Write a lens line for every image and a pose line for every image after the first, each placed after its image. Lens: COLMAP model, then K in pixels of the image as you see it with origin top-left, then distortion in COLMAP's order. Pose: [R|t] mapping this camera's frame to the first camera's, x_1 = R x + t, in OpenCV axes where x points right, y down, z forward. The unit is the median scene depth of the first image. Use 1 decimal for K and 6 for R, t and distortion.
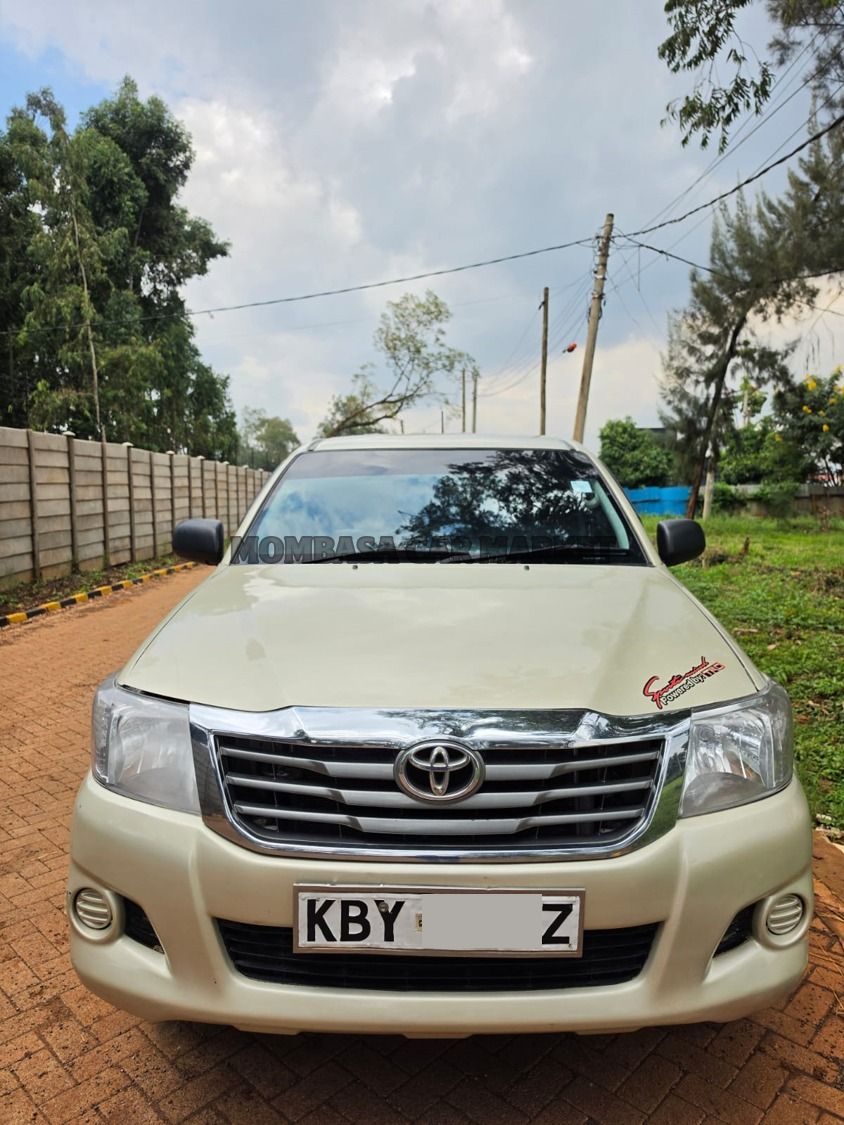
lens RADIAL K [[856.2, 0, 400.5], [0, 856.2, 560.7], [0, 0, 1]] dist [0.037579, -0.001419]
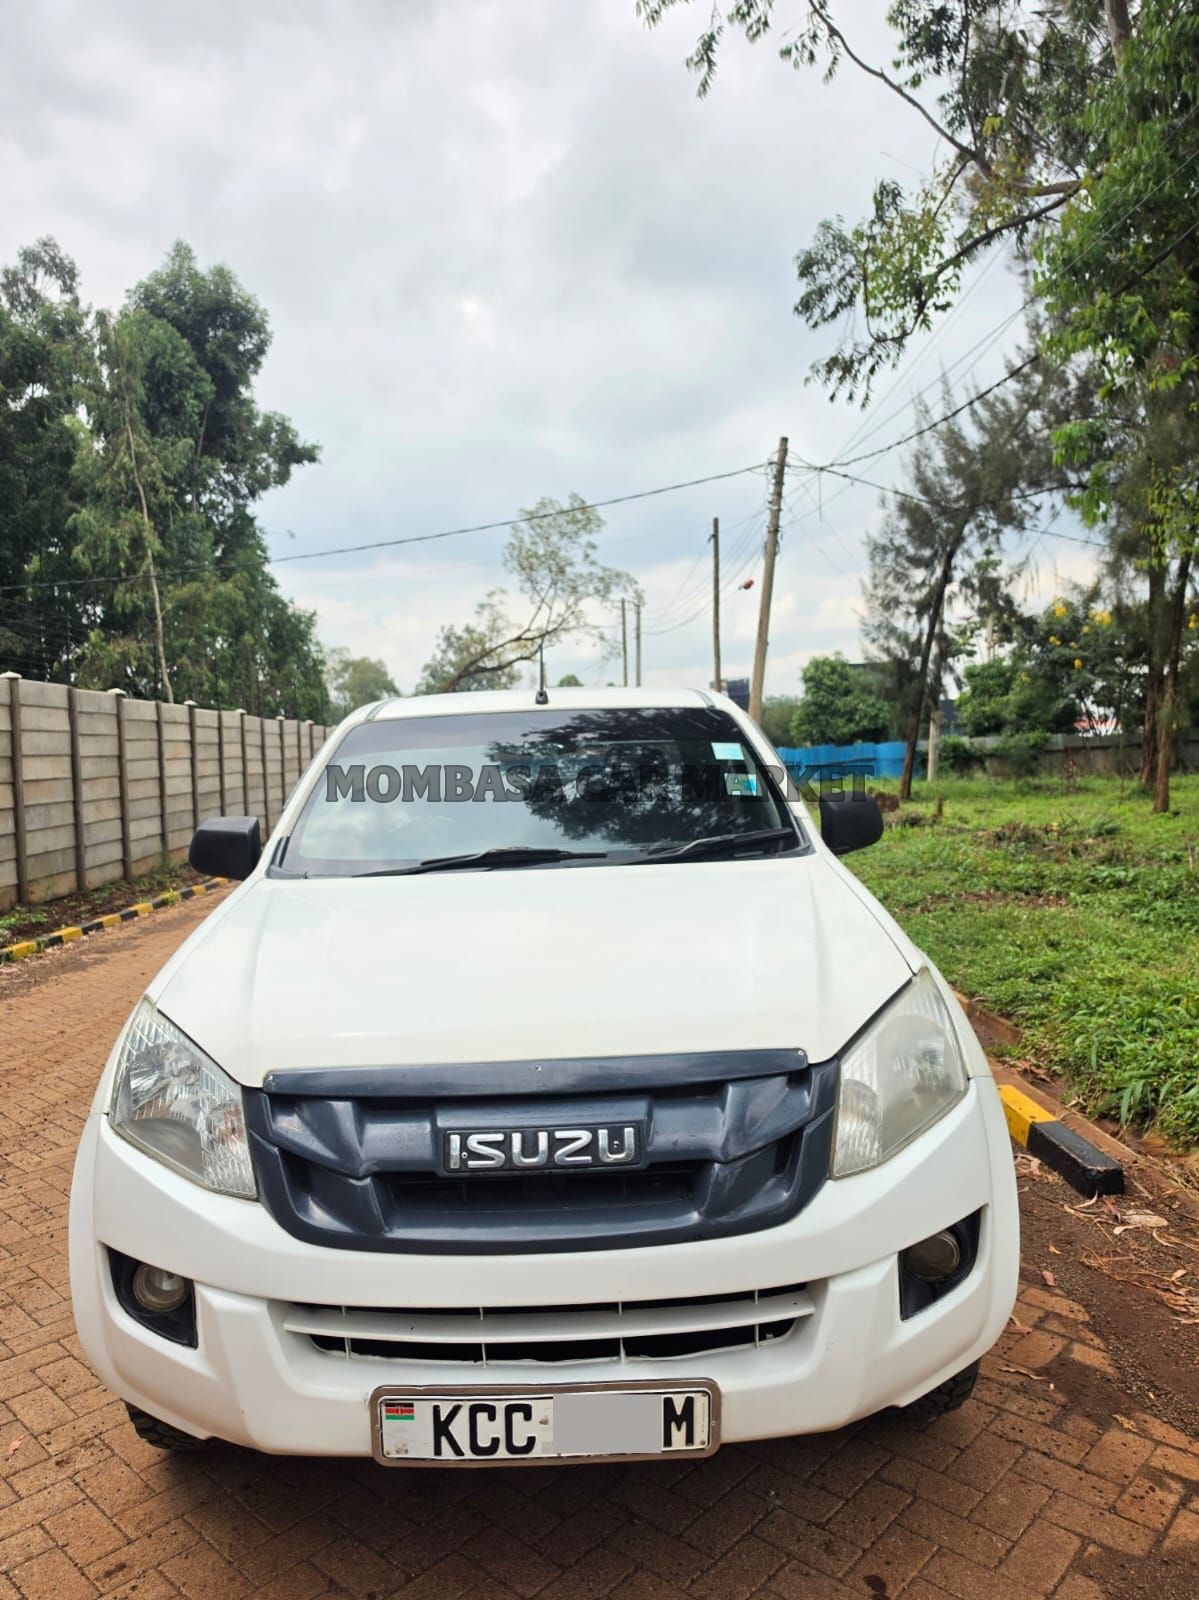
lens RADIAL K [[1229.5, 0, 599.5], [0, 1229.5, 800.0], [0, 0, 1]] dist [-0.000434, 0.000319]
pose [[0.998370, -0.028339, 0.049542, -0.008272], [0.030513, 0.998579, -0.043691, 0.008262], [-0.048233, 0.045132, 0.997816, -0.107111]]
